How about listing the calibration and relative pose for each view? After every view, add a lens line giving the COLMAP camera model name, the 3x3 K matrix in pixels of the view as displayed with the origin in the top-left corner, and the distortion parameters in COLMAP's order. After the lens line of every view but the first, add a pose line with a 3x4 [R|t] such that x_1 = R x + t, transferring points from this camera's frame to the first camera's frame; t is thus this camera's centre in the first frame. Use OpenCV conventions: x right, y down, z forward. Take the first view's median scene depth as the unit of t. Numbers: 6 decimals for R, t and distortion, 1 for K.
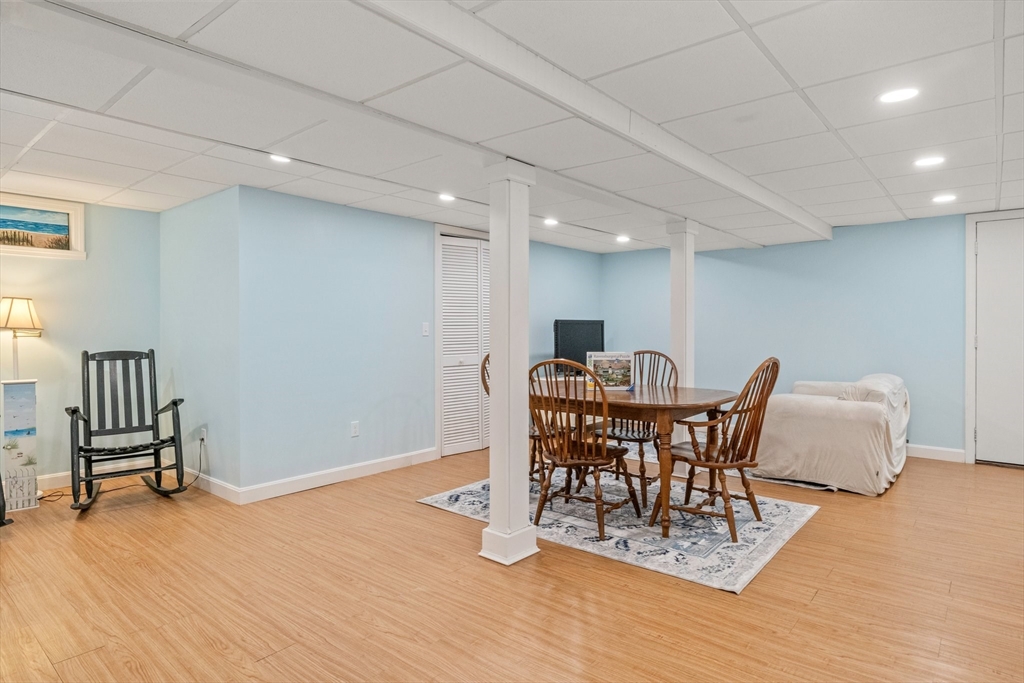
lens RADIAL K [[573.4, 0, 518.6], [0, 573.4, 337.2], [0, 0, 1]] dist [-0.002313, -0.001189]
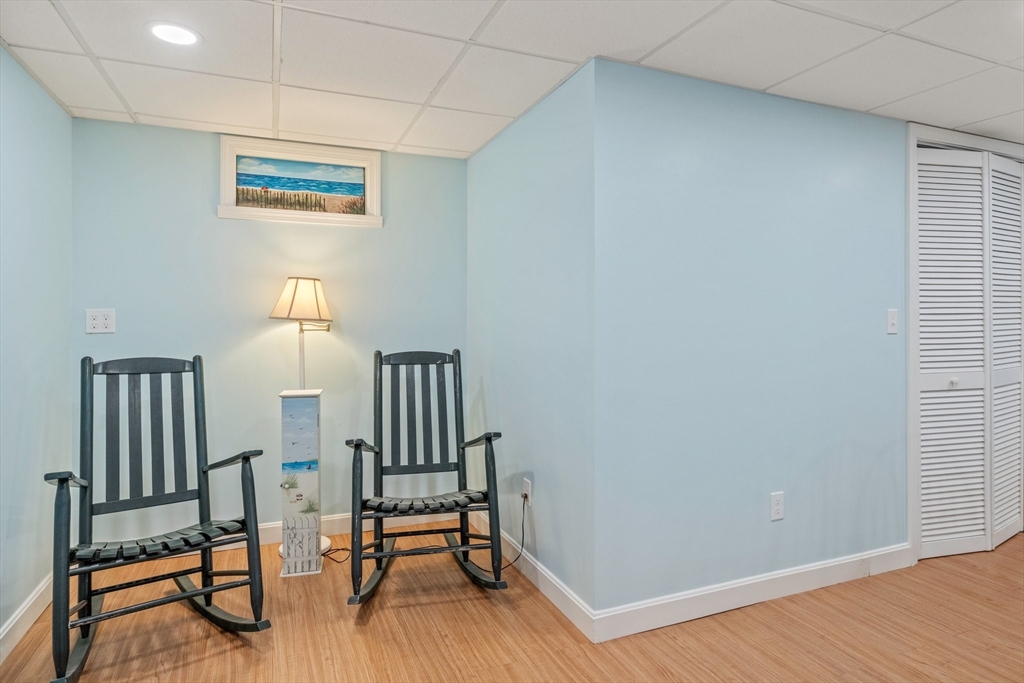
lens RADIAL K [[573.4, 0, 518.6], [0, 573.4, 337.2], [0, 0, 1]] dist [-0.002313, -0.001189]
pose [[0.897234, 0.014098, -0.441331, -0.282595], [-0.006718, 0.999810, 0.018281, -0.007399], [0.441505, -0.013438, 0.897158, 0.433135]]
